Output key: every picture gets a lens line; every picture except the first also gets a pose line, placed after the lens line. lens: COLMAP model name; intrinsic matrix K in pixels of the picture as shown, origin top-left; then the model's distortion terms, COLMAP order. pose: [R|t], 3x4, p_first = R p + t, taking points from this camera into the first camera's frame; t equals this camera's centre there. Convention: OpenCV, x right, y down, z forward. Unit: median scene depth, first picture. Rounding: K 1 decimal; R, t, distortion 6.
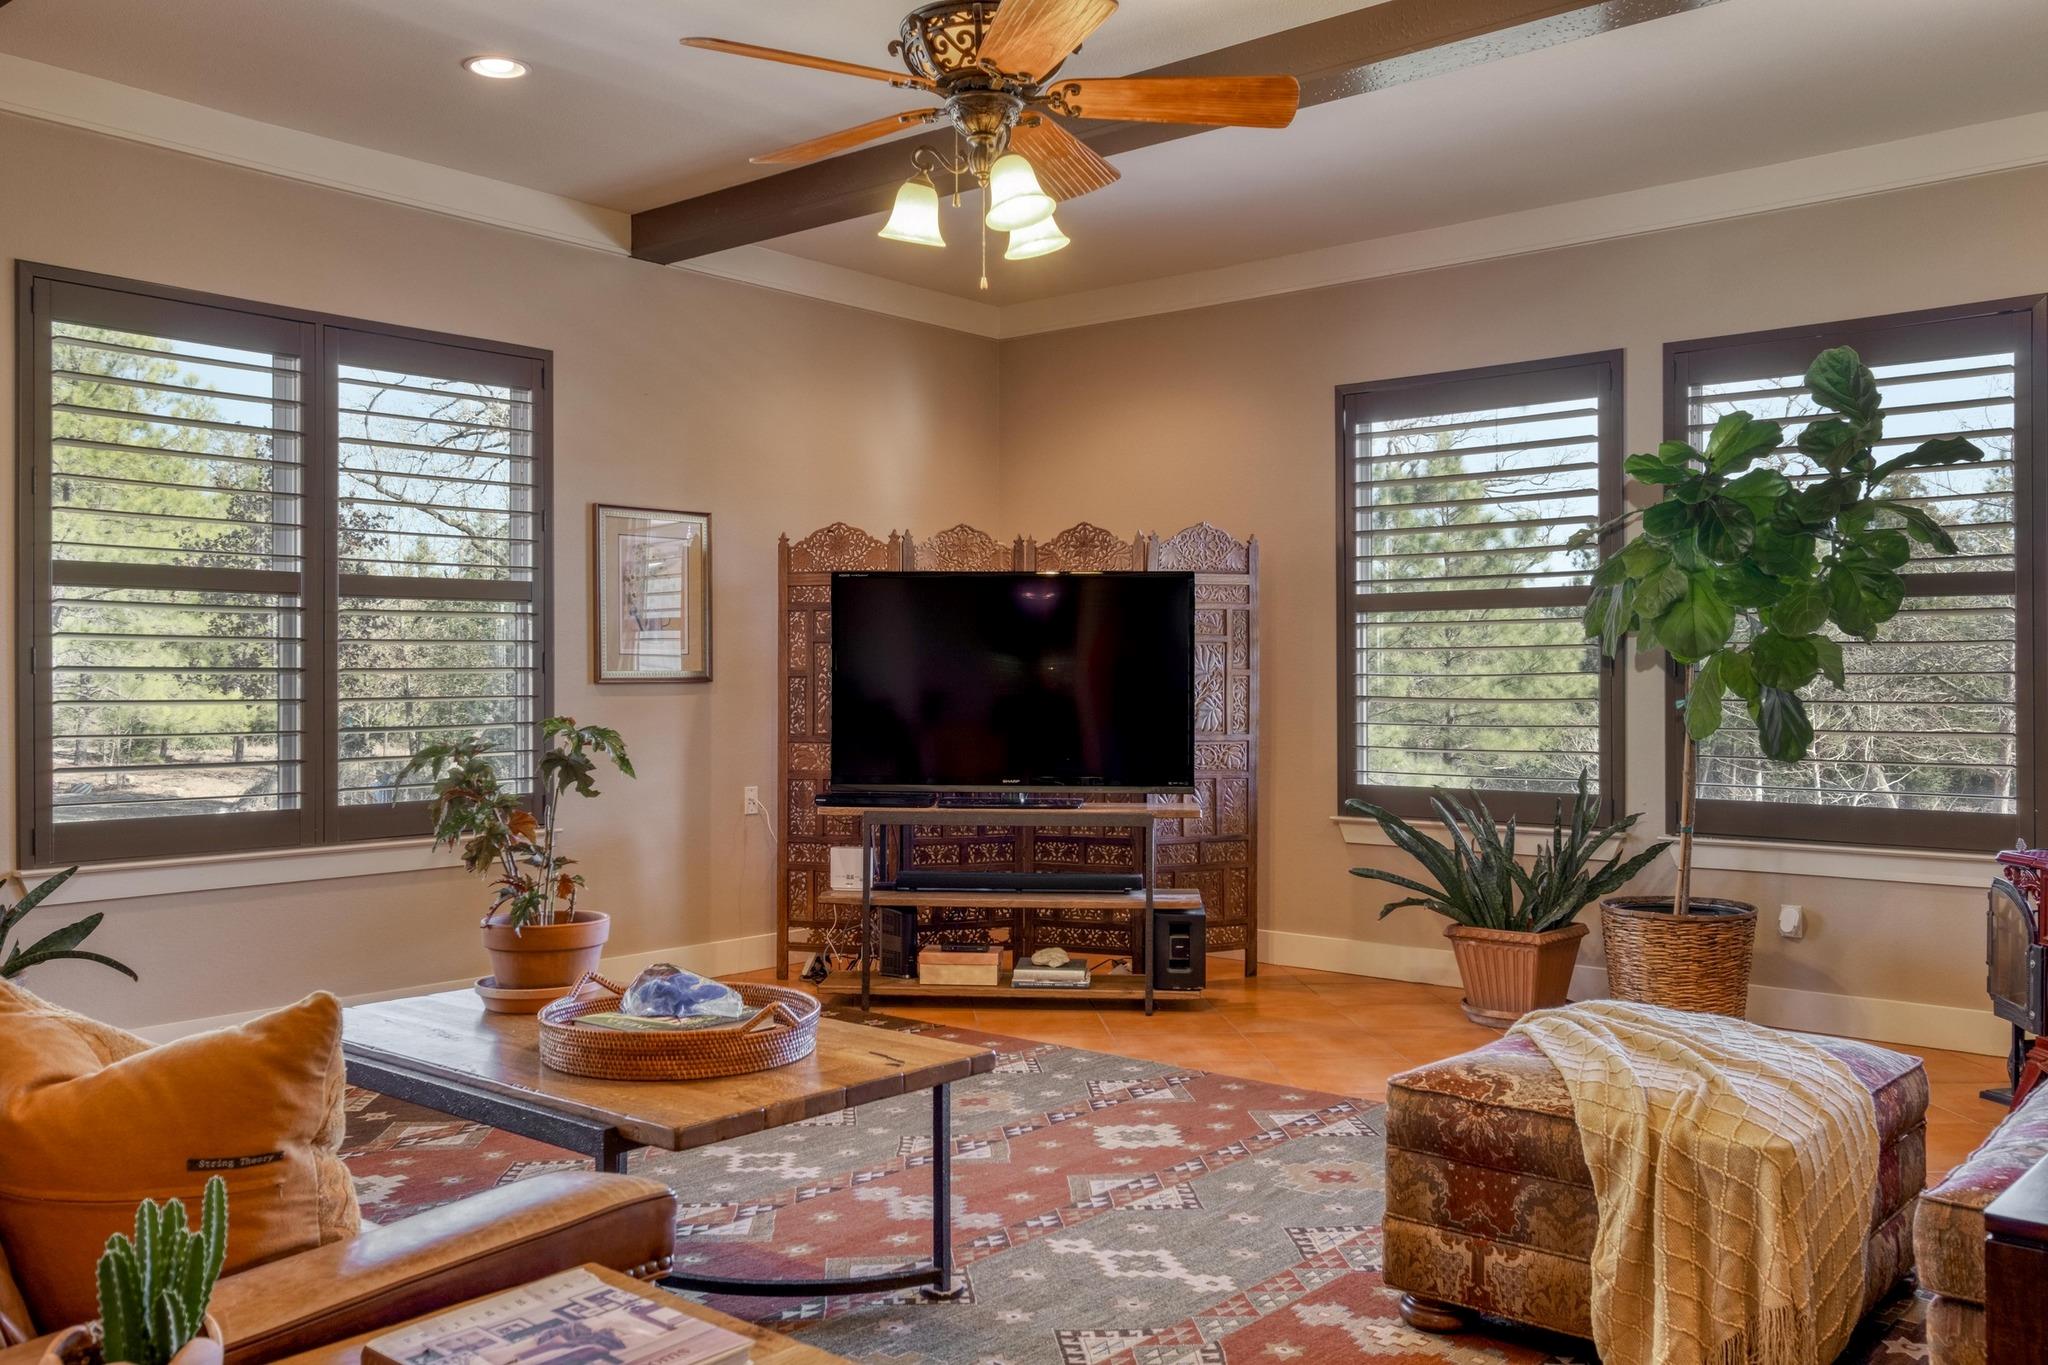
lens RADIAL K [[1721.0, 0, 1024.0], [0, 1721.0, 682.5], [0, 0, 1]] dist [-0.000248, 0.003813]
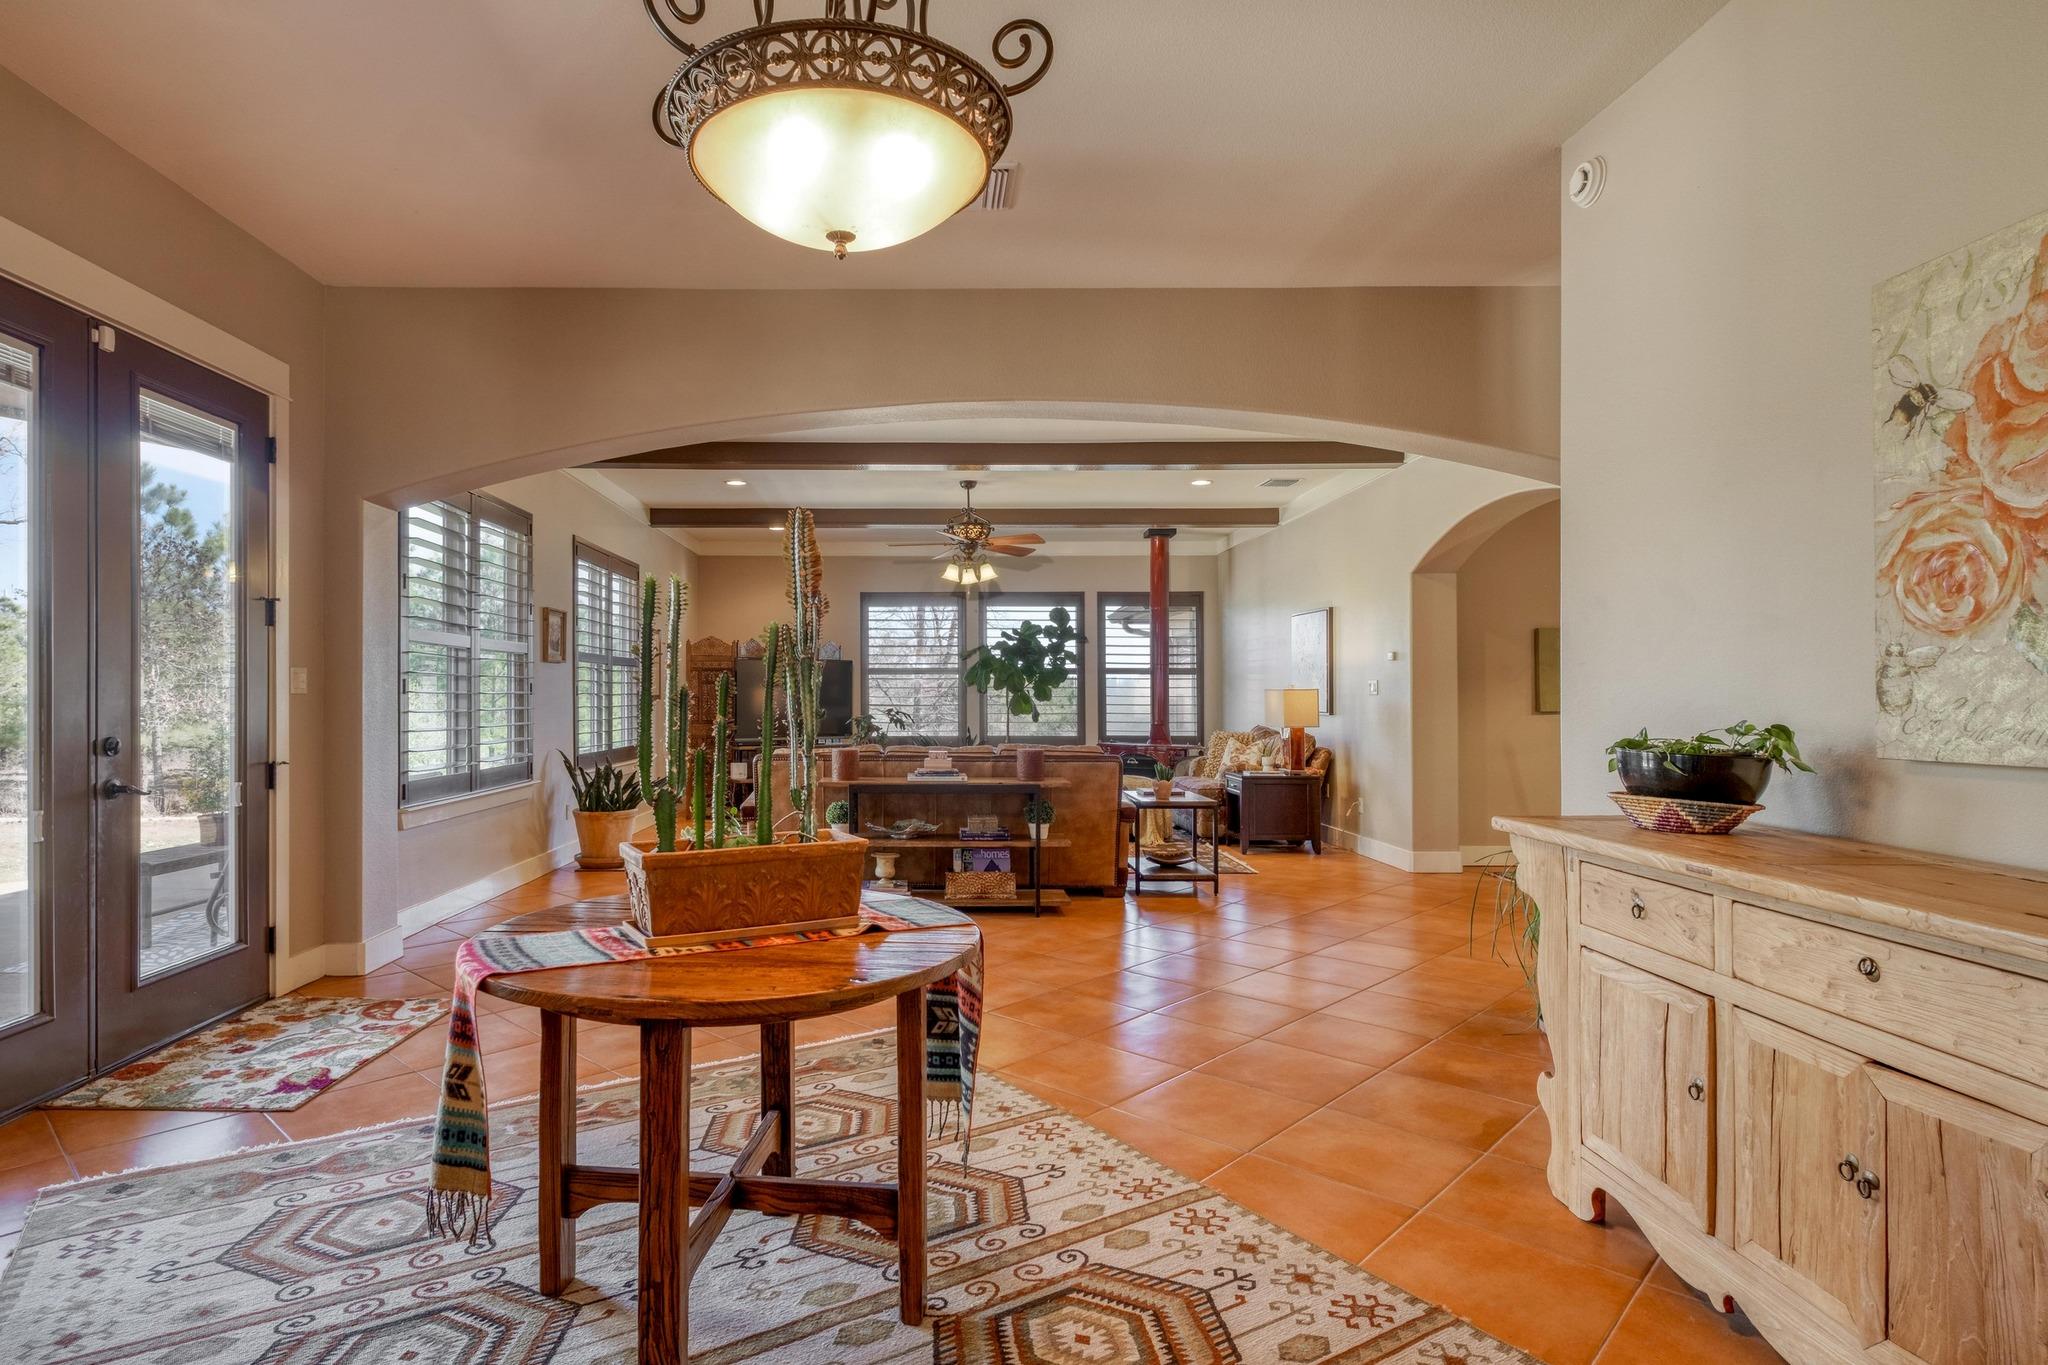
lens RADIAL K [[1016.8, 0, 1018.2], [0, 1016.8, 685.0], [0, 0, 1]] dist [0.001007, 0.001382]
pose [[0.719383, 0.009539, 0.694548, -0.867156], [0.001459, 0.999883, -0.015244, 0.002313], [-0.694612, 0.011980, 0.719285, -0.387230]]
